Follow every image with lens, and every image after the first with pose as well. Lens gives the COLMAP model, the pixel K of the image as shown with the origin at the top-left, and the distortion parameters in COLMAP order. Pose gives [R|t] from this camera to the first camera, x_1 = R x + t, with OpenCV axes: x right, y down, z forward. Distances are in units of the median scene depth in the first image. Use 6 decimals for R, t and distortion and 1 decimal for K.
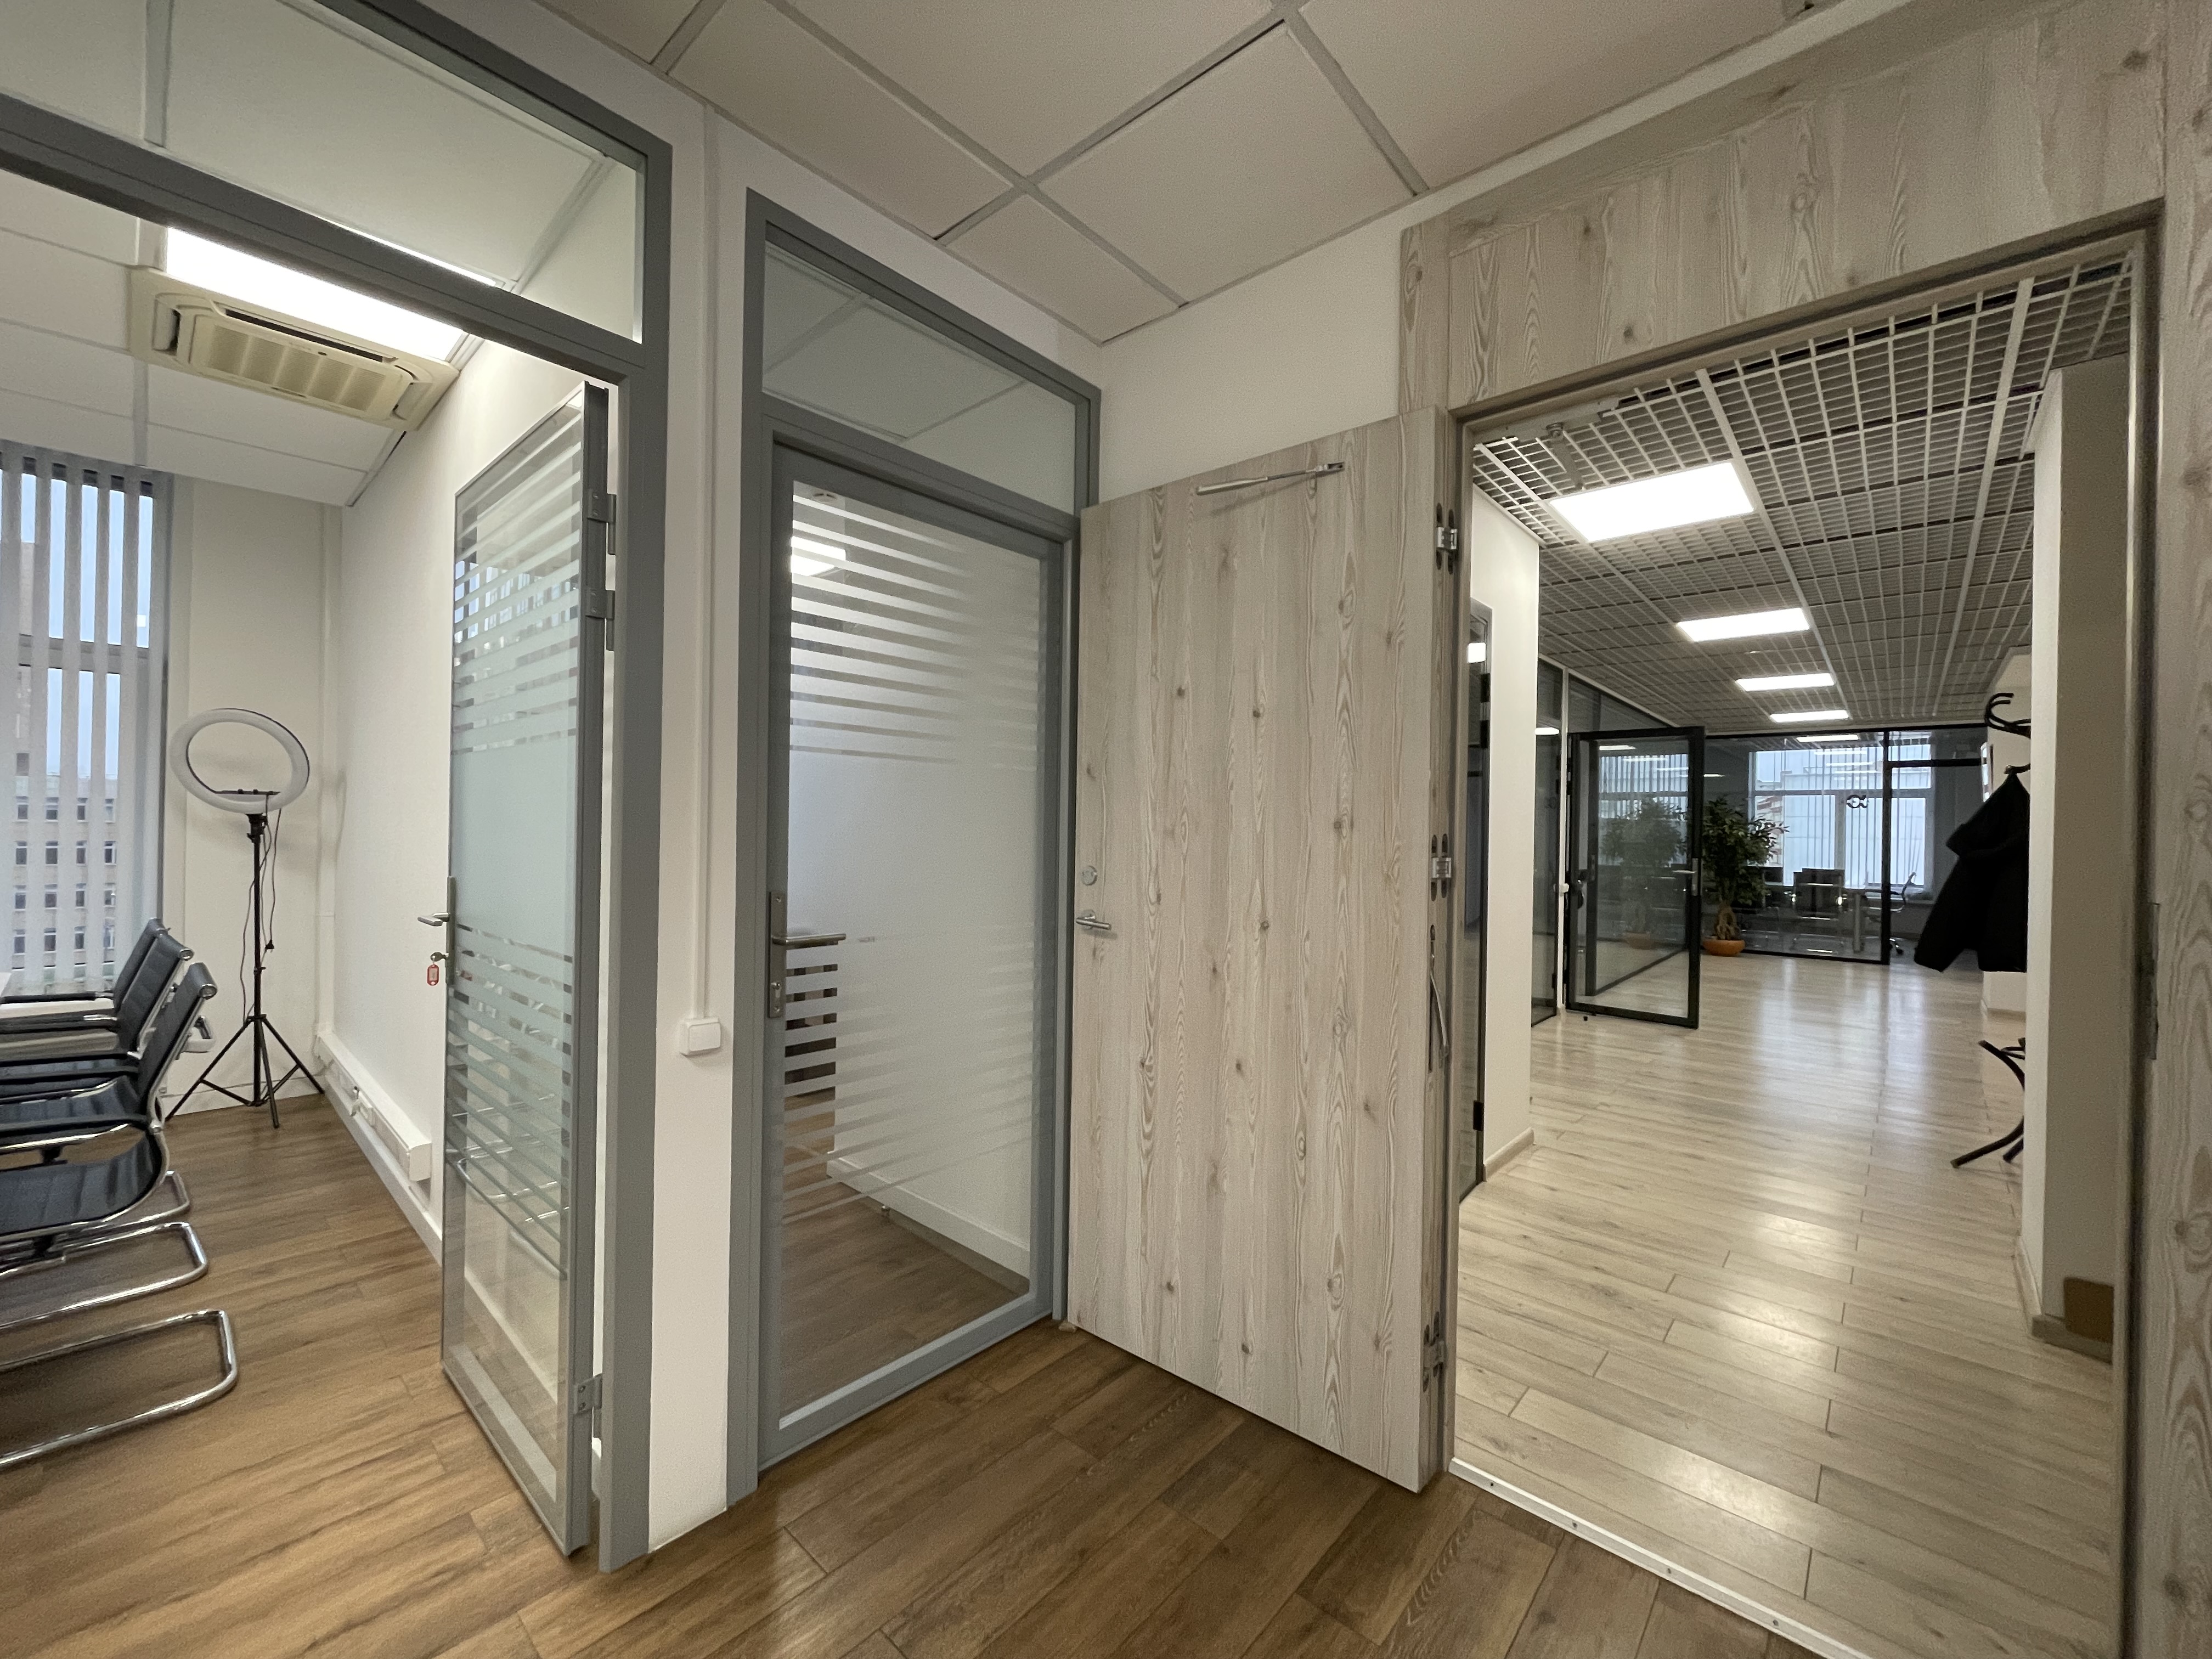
lens RADIAL K [[888.8, 0, 1106.0], [0, 888.8, 829.5], [0, 0, 1]] dist [-0.004403, -0.000257]
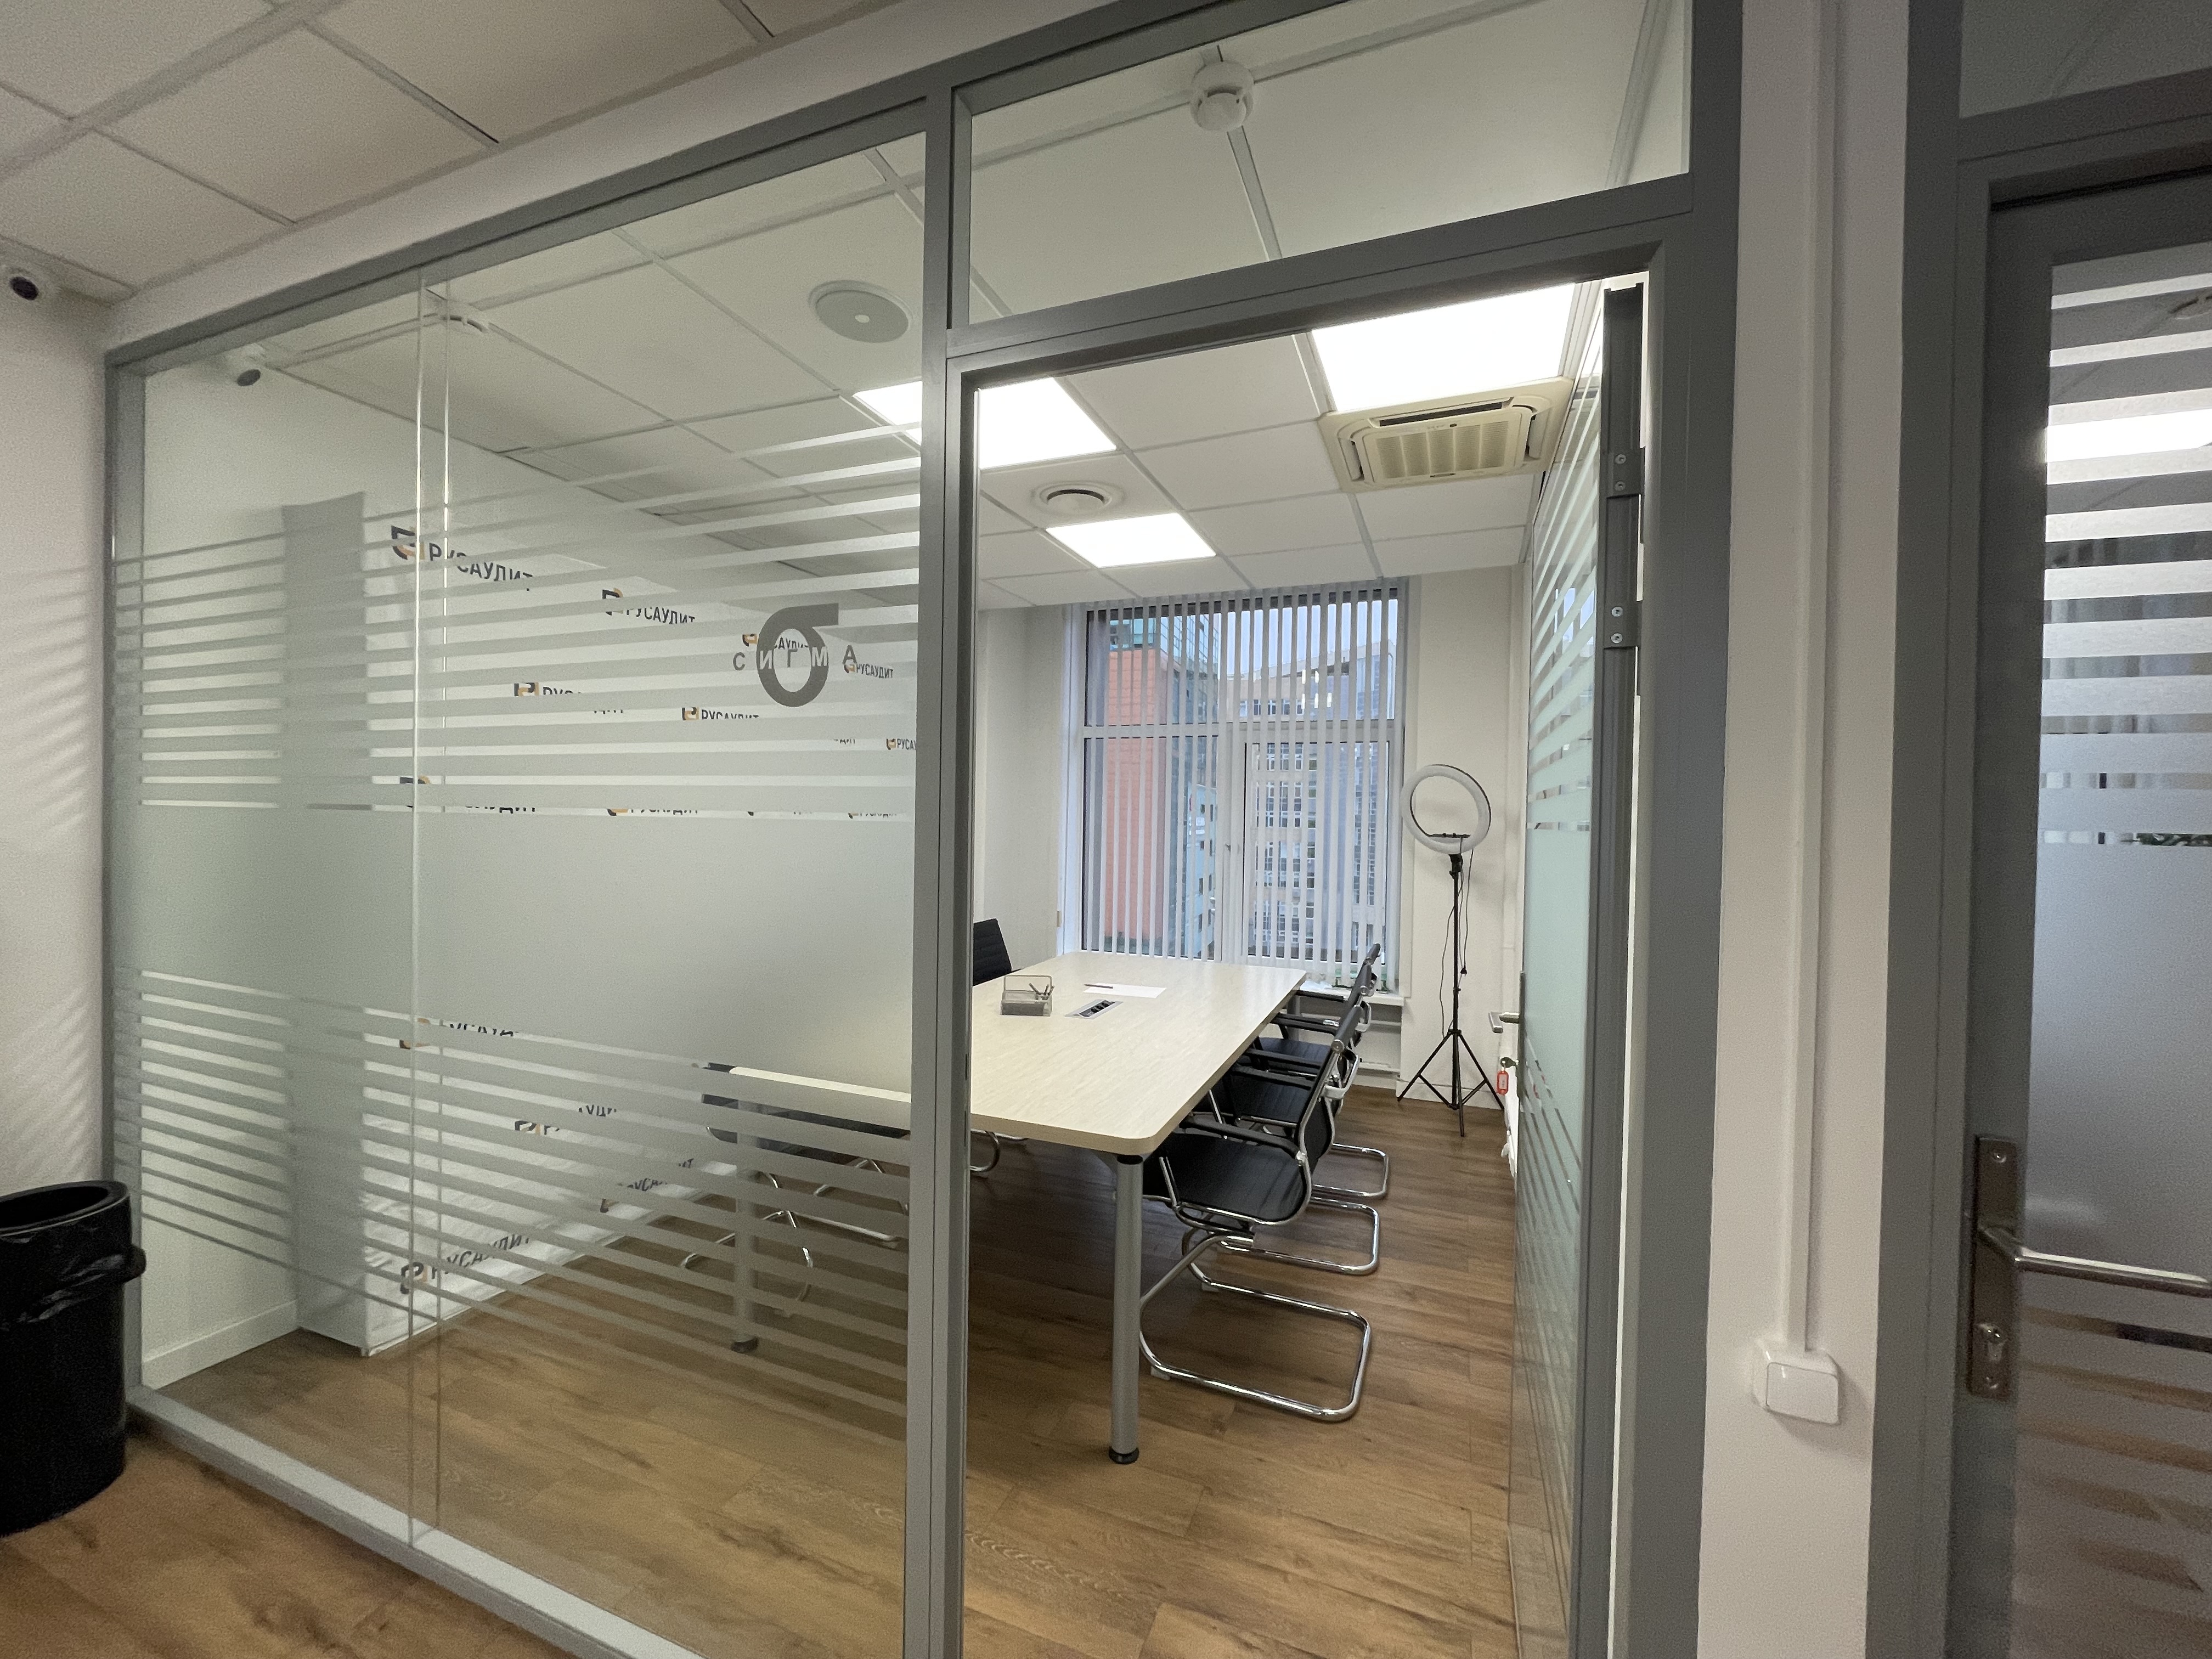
lens RADIAL K [[888.8, 0, 1106.0], [0, 888.8, 829.5], [0, 0, 1]] dist [-0.004403, -0.000257]
pose [[0.348966, 0.002503, -0.937132, -0.074492], [-0.012196, 0.999924, -0.001871, -0.073986], [0.937056, 0.012082, 0.348970, 0.311036]]
